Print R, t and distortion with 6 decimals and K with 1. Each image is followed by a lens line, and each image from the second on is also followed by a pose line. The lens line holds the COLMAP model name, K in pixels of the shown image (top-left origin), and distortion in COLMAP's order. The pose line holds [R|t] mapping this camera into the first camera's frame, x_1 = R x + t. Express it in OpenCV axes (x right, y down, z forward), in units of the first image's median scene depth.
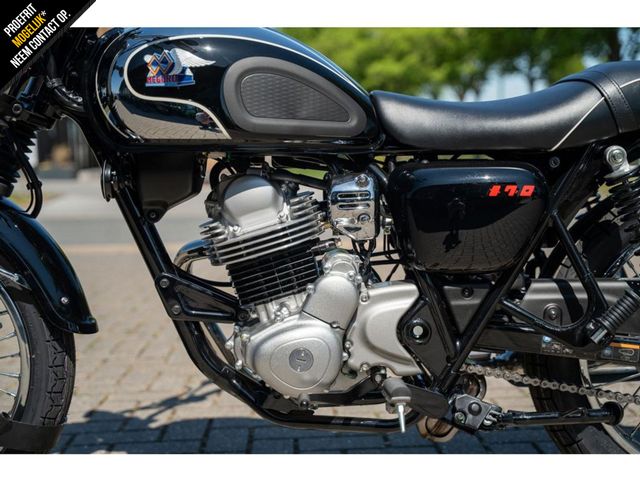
lens RADIAL K [[992.9, 0, 317.0], [0, 992.9, 239.4], [0, 0, 1]] dist [0.040350, 0.000000]
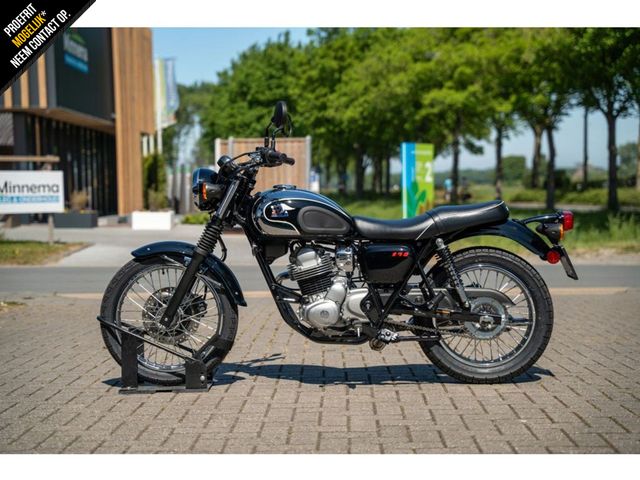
lens RADIAL K [[1303.3, 0, 319.5], [0, 1303.3, 240.7], [0, 0, 1]] dist [0.027434, 0.000000]
pose [[0.999122, 0.010926, -0.040441, 0.109882], [-0.012641, 0.999020, -0.042406, 0.067100], [0.039938, 0.042880, 0.998282, -2.521060]]
